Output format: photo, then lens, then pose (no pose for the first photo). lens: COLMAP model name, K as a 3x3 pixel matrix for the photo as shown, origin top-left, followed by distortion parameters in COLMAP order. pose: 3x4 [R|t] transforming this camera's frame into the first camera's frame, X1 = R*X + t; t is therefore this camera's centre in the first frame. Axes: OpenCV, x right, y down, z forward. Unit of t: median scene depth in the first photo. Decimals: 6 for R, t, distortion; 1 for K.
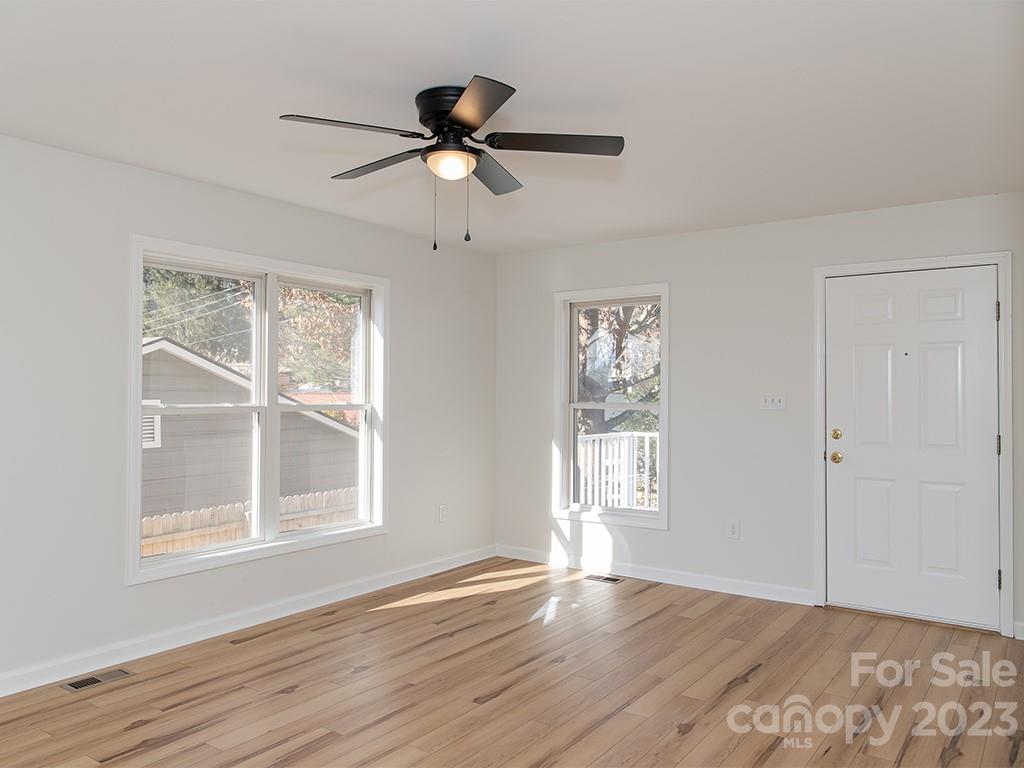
lens RADIAL K [[735.4, 0, 508.7], [0, 735.4, 384.5], [0, 0, 1]] dist [0.006189, 0.003227]
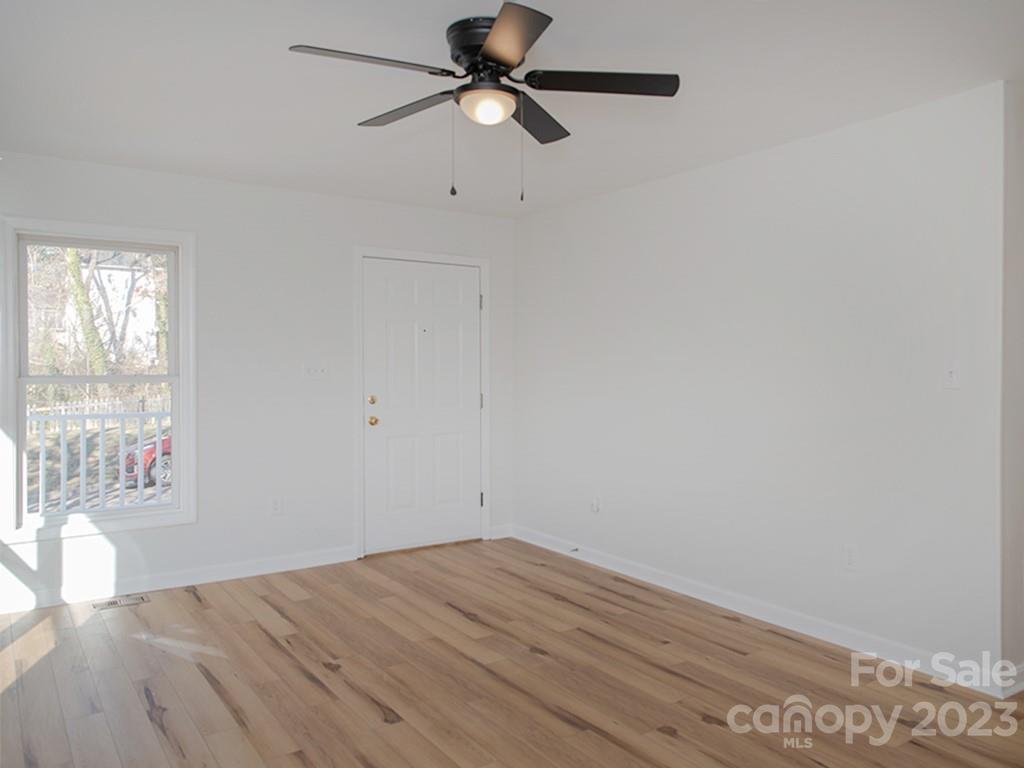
lens RADIAL K [[791.0, 0, 508.6], [0, 791.0, 380.7], [0, 0, 1]] dist [-0.002856, -0.000151]
pose [[0.349350, -0.021078, 0.936755, -0.656919], [-0.011608, 0.999573, 0.026821, 0.004345], [-0.936920, -0.020244, 0.348956, 0.430638]]
